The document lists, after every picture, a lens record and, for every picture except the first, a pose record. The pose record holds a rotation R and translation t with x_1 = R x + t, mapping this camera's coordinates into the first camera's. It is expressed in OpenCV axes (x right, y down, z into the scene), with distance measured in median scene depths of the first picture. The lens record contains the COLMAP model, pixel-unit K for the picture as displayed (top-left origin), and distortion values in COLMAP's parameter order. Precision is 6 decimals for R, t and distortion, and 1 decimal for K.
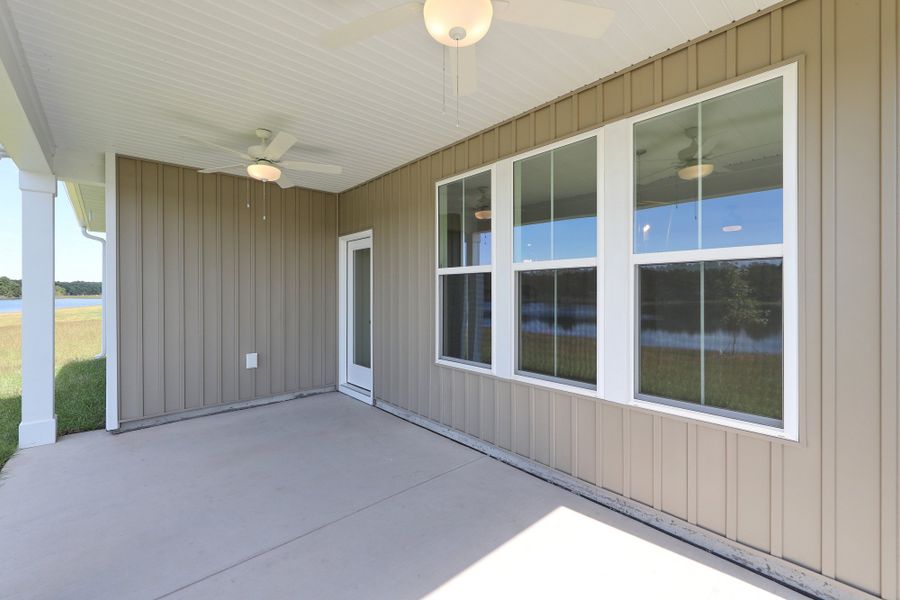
lens RADIAL K [[383.2, 0, 444.5], [0, 383.2, 297.7], [0, 0, 1]] dist [0.000400, 0.000089]
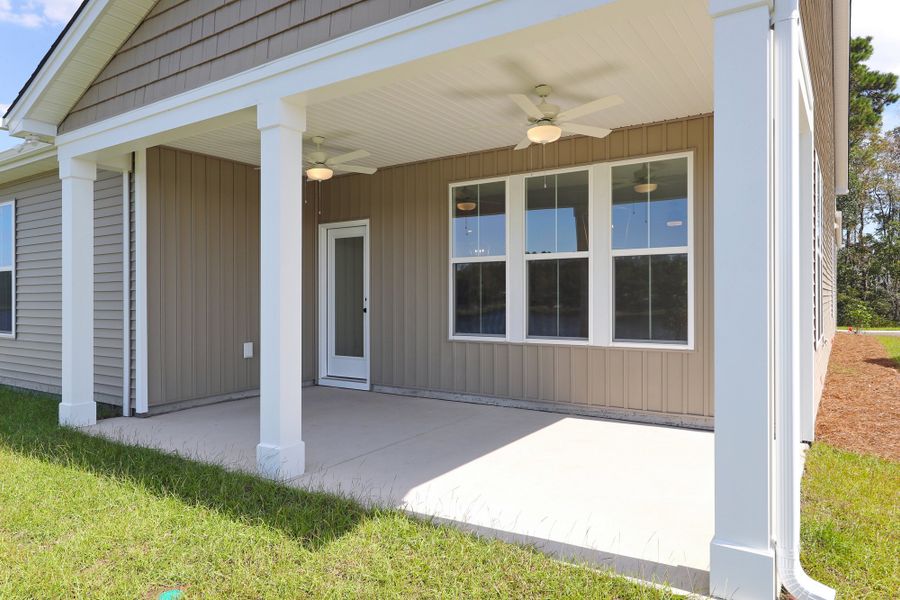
lens RADIAL K [[590.9, 0, 450.5], [0, 590.9, 318.3], [0, 0, 1]] dist [0.006672, 0.000656]
pose [[0.965088, -0.015934, 0.261439, -0.560059], [0.009878, 0.999652, 0.024462, 0.072127], [-0.261738, -0.021025, 0.964910, -0.838516]]
